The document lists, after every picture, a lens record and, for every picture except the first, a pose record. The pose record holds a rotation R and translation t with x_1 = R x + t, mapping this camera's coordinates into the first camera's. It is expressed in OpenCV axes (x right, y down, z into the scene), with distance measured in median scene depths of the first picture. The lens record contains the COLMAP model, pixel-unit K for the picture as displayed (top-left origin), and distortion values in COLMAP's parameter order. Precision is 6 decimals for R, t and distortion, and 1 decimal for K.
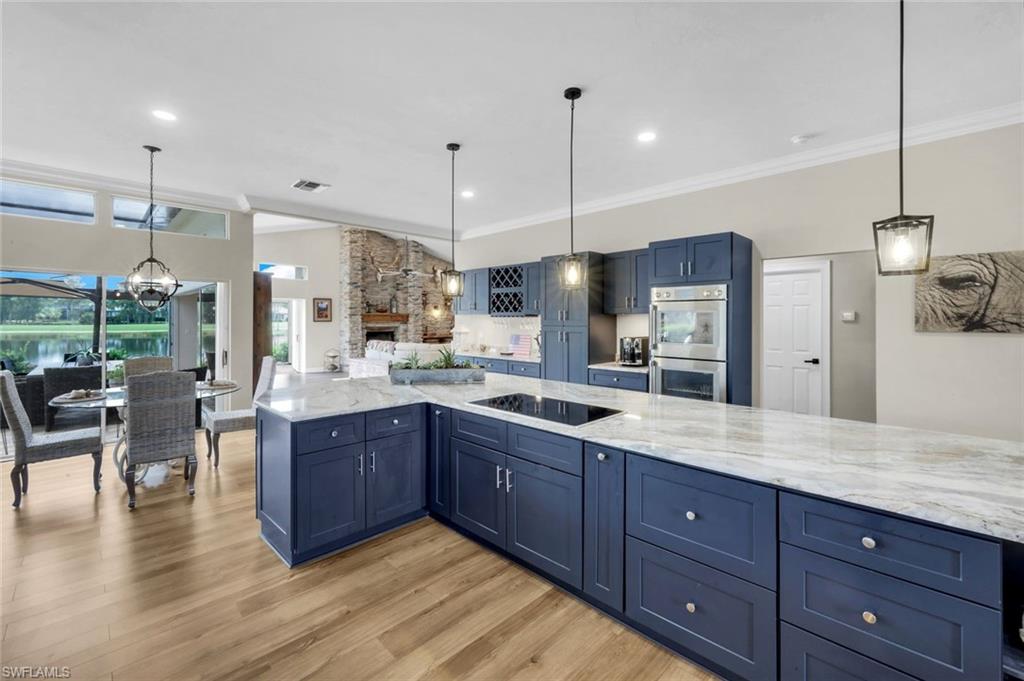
lens RADIAL K [[432.4, 0, 516.7], [0, 432.4, 320.1], [0, 0, 1]] dist [-0.000226, -0.000153]
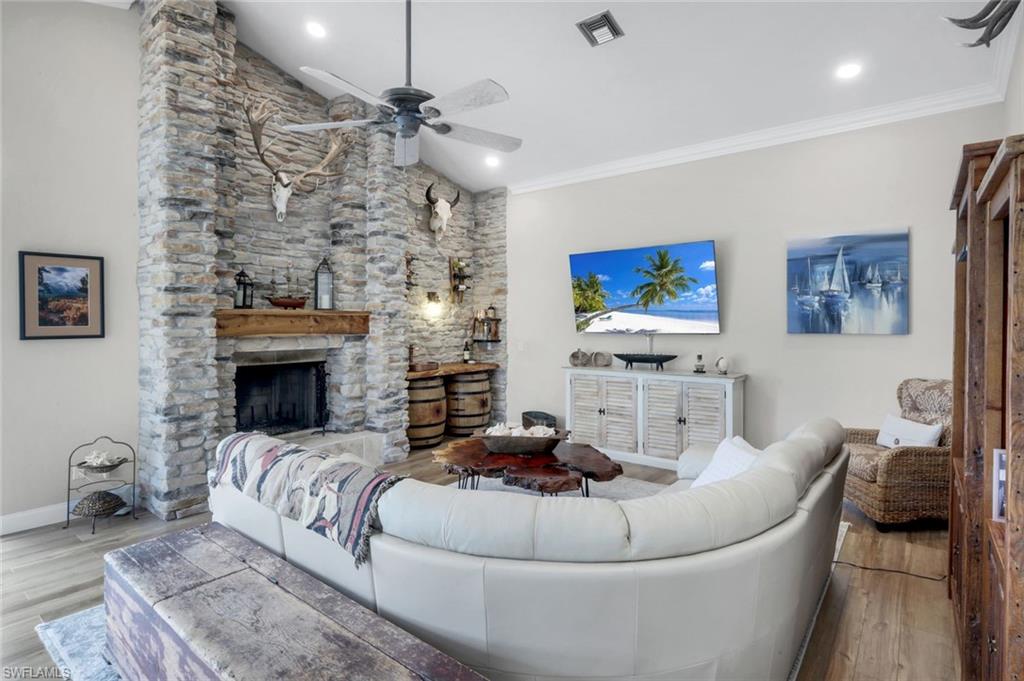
lens RADIAL K [[513.8, 0, 511.6], [0, 513.8, 324.5], [0, 0, 1]] dist [-0.000163, -0.000518]
pose [[0.994309, -0.002781, 0.106500, -0.181273], [0.002429, 0.999991, 0.003429, -0.005292], [-0.106508, -0.003151, 0.994307, 0.581332]]
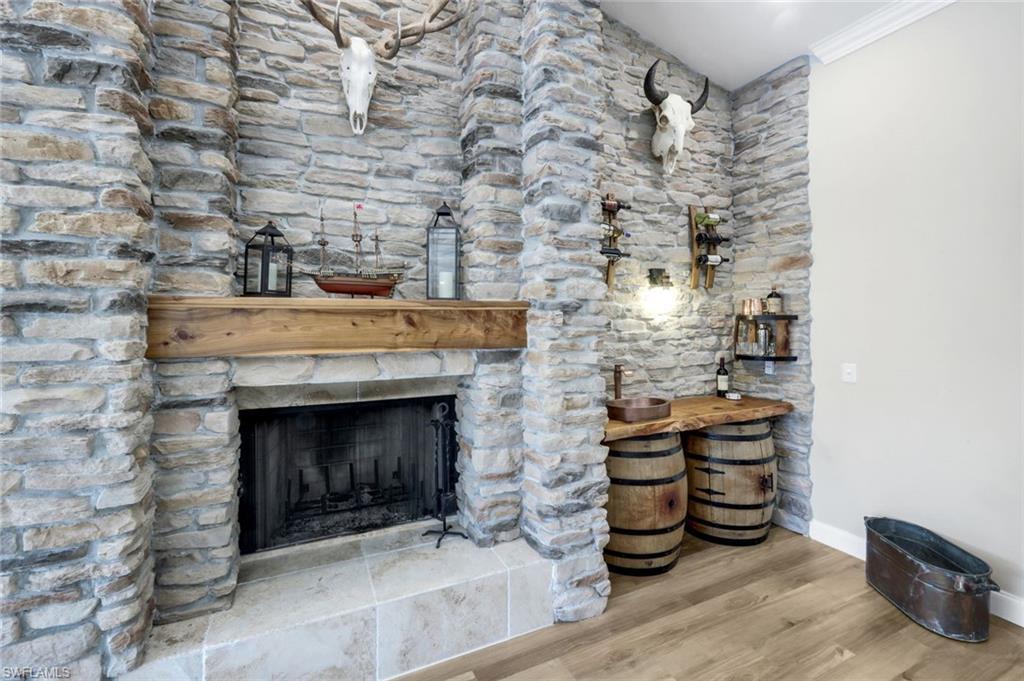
lens RADIAL K [[432.4, 0, 516.7], [0, 432.4, 320.1], [0, 0, 1]] dist [-0.000226, -0.000153]
pose [[0.936834, -0.008389, -0.349674, -0.194665], [0.005889, 0.999949, -0.008213, -0.006064], [0.349725, 0.005635, 0.936835, 0.845708]]
